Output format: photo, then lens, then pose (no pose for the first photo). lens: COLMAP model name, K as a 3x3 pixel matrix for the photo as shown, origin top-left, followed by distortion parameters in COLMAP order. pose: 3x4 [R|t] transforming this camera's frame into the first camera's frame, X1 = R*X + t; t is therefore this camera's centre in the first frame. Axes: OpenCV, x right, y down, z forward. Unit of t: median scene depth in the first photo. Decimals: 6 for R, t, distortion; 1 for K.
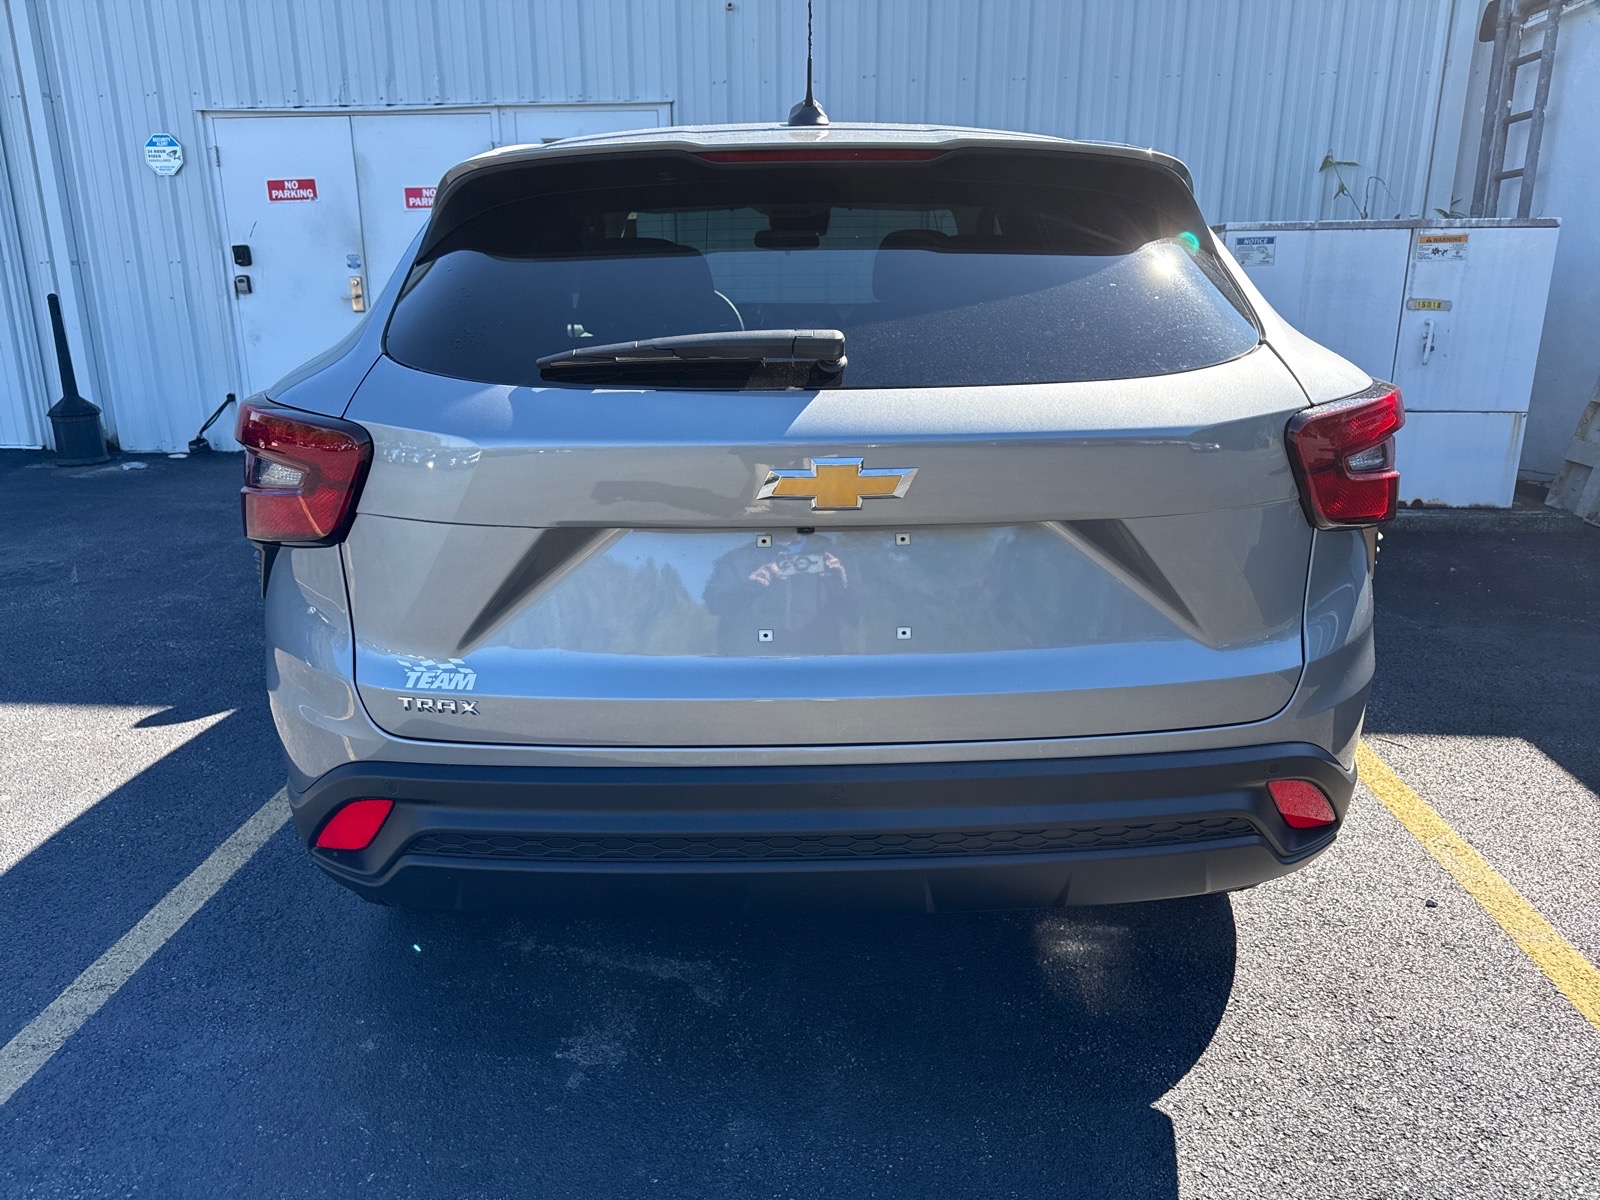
lens RADIAL K [[1110.9, 0, 796.3], [0, 1110.9, 606.9], [0, 0, 1]] dist [-0.012321, -0.007377]
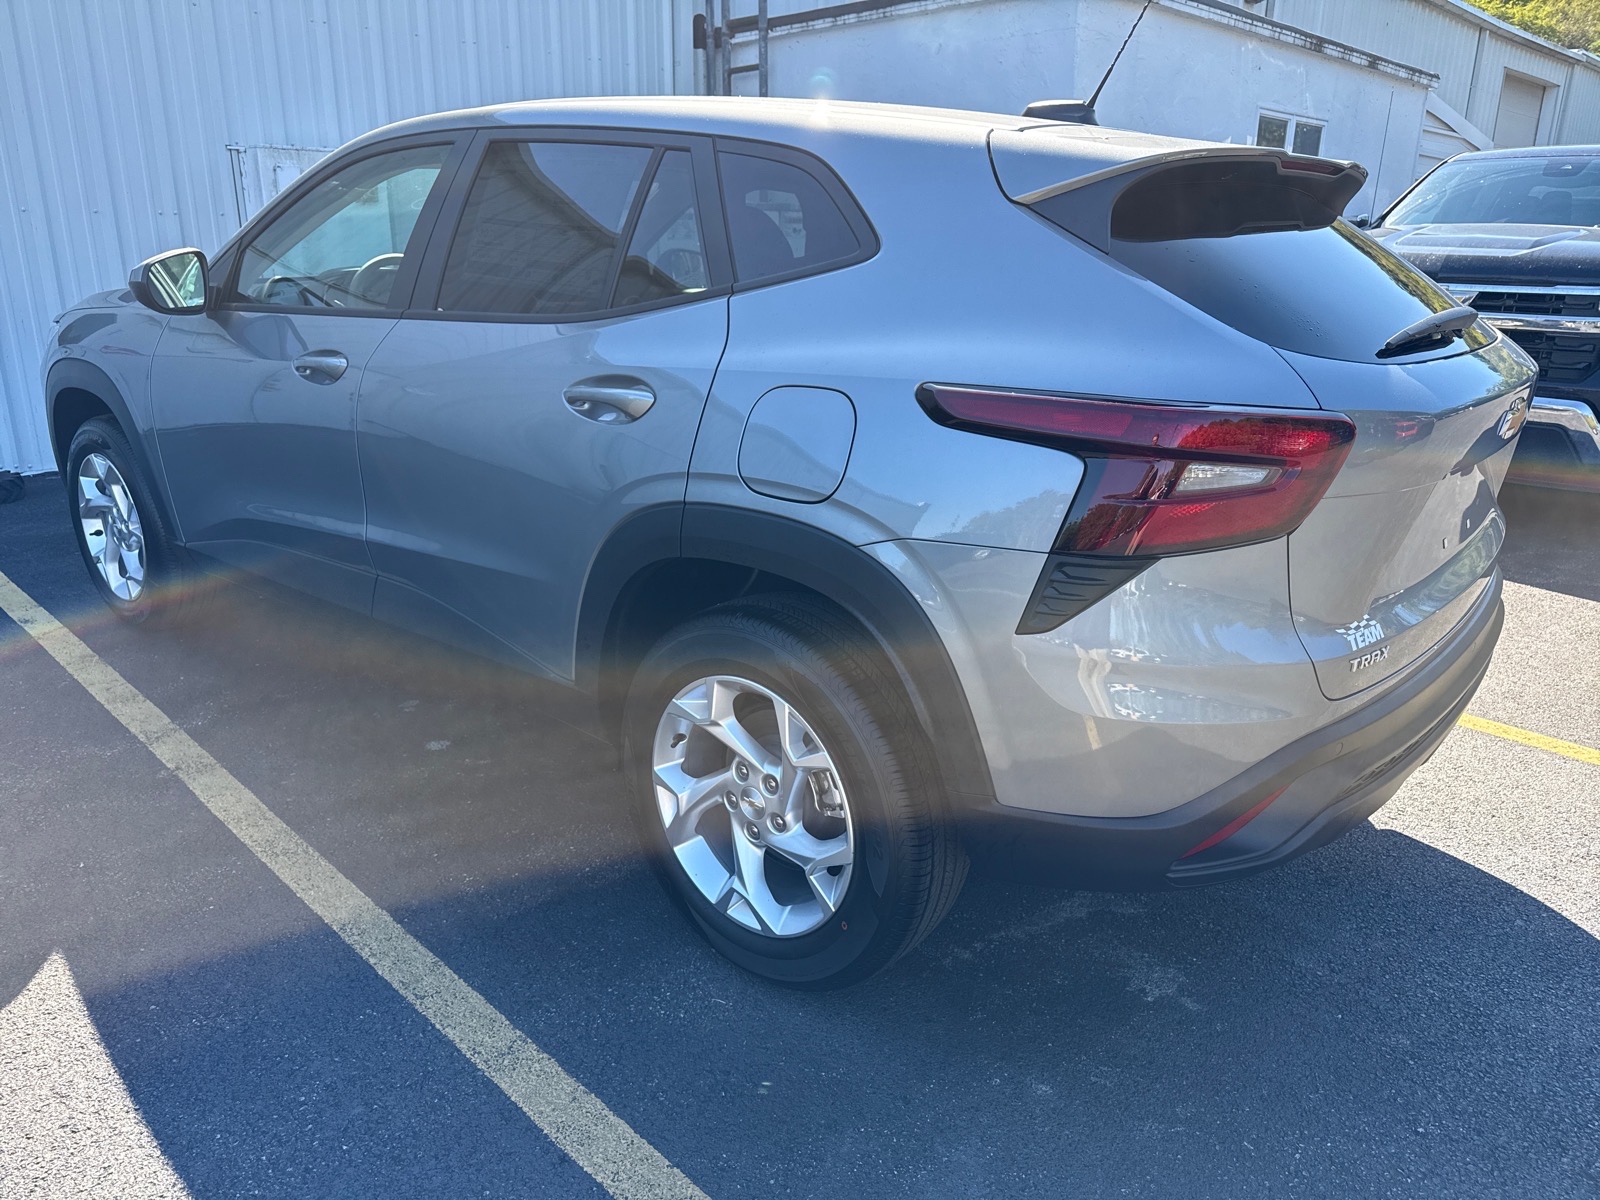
lens RADIAL K [[1110.9, 0, 796.3], [0, 1110.9, 606.9], [0, 0, 1]] dist [-0.012321, -0.007377]
pose [[0.671184, -0.214464, 0.709589, -1.185413], [0.192088, 0.974857, 0.112946, -0.157908], [-0.715971, 0.060495, 0.695504, 0.506753]]
